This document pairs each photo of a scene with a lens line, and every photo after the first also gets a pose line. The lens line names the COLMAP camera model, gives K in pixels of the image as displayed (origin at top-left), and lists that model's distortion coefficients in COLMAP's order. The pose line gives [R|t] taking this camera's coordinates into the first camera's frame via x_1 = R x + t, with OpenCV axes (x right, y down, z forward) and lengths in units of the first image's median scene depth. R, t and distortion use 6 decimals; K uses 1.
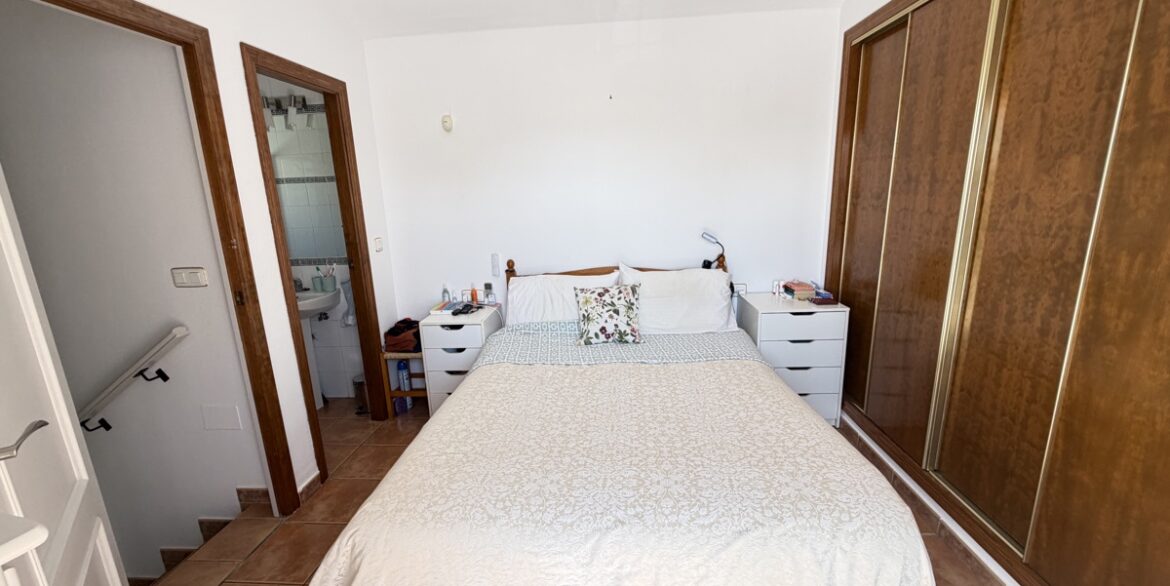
lens RADIAL K [[466.3, 0, 583.0], [0, 466.3, 295.4], [0, 0, 1]] dist [0.000713, -0.000194]
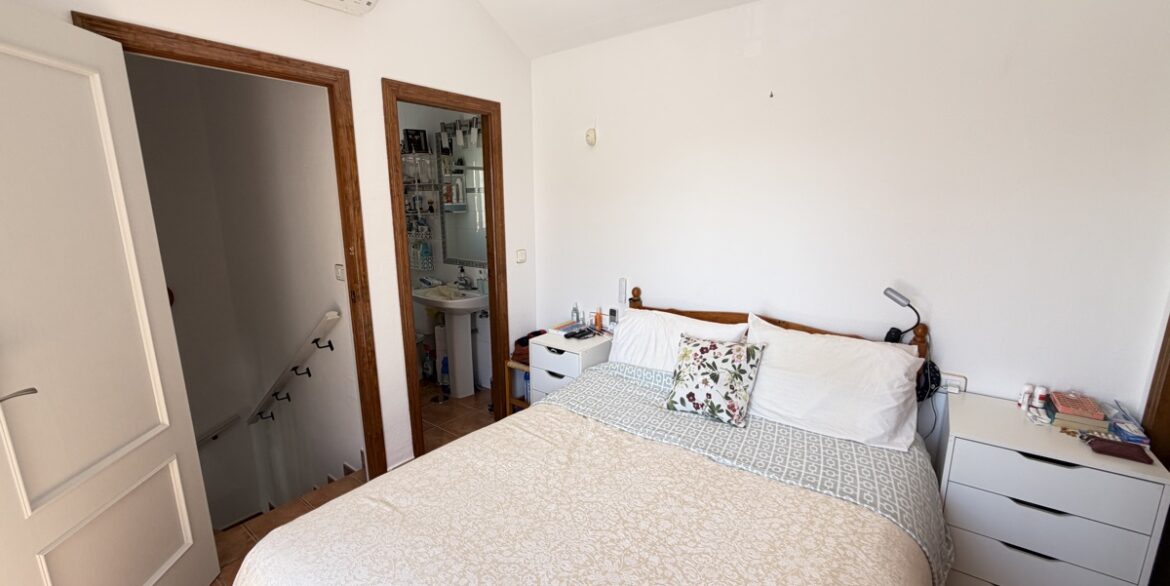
lens RADIAL K [[466.3, 0, 583.0], [0, 466.3, 295.4], [0, 0, 1]] dist [0.000713, -0.000194]
pose [[0.836022, 0.143047, -0.529721, 0.330251], [-0.147316, 0.988490, 0.034435, -0.109888], [0.528550, 0.049248, 0.847473, 0.277270]]
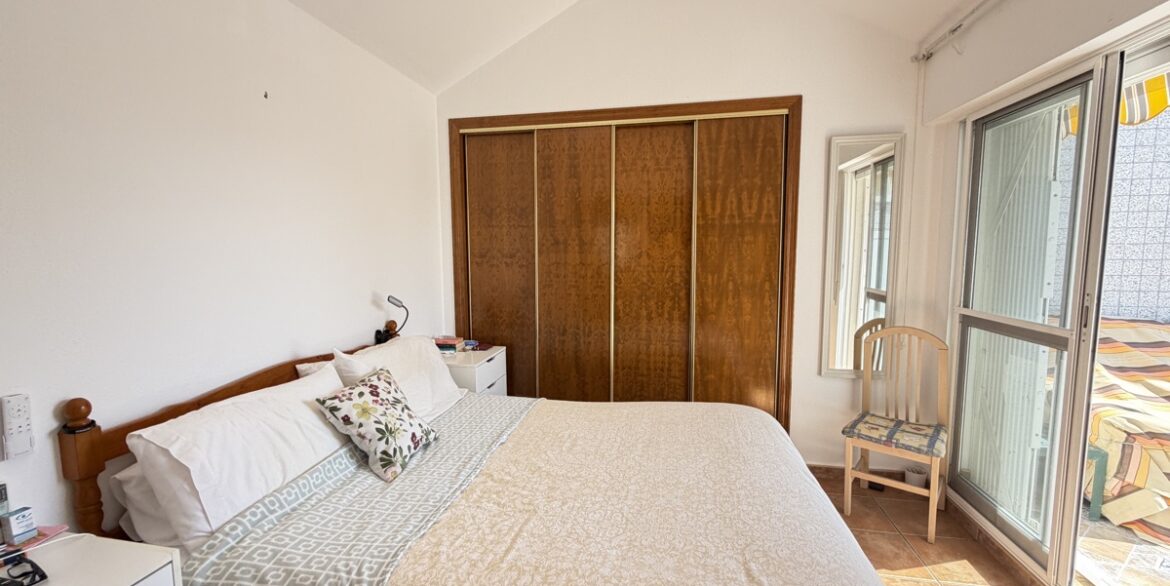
lens RADIAL K [[466.3, 0, 583.0], [0, 466.3, 295.4], [0, 0, 1]] dist [0.000713, -0.000194]
pose [[0.122168, -0.058842, 0.990764, -0.695083], [0.222323, 0.974497, 0.030462, -0.111328], [-0.967289, 0.216548, 0.132134, 0.734356]]
